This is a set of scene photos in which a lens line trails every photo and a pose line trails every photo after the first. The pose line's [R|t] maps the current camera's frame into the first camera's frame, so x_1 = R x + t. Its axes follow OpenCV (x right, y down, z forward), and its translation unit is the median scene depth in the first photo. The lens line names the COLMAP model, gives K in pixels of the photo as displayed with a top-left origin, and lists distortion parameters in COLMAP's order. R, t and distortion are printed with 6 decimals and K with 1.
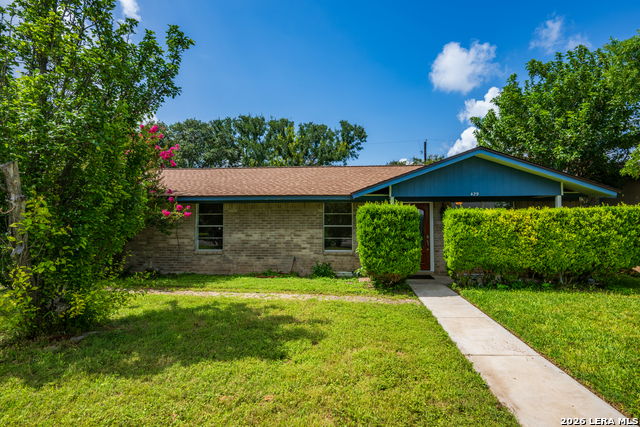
lens RADIAL K [[335.4, 0, 320.0], [0, 335.4, 213.8], [0, 0, 1]] dist [-0.025882, 0.000286]
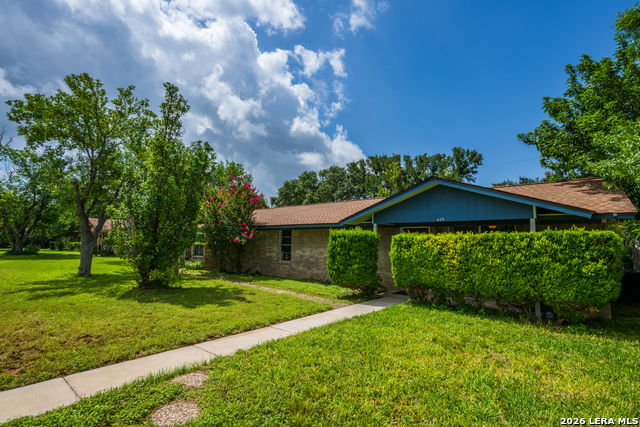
lens RADIAL K [[311.2, 0, 320.2], [0, 311.2, 215.0], [0, 0, 1]] dist [0.000783, 0.000086]
pose [[0.802611, -0.038116, -0.595284, 0.873564], [-0.002842, 0.997701, -0.067714, -0.005339], [0.596496, 0.056040, 0.800657, -0.049946]]
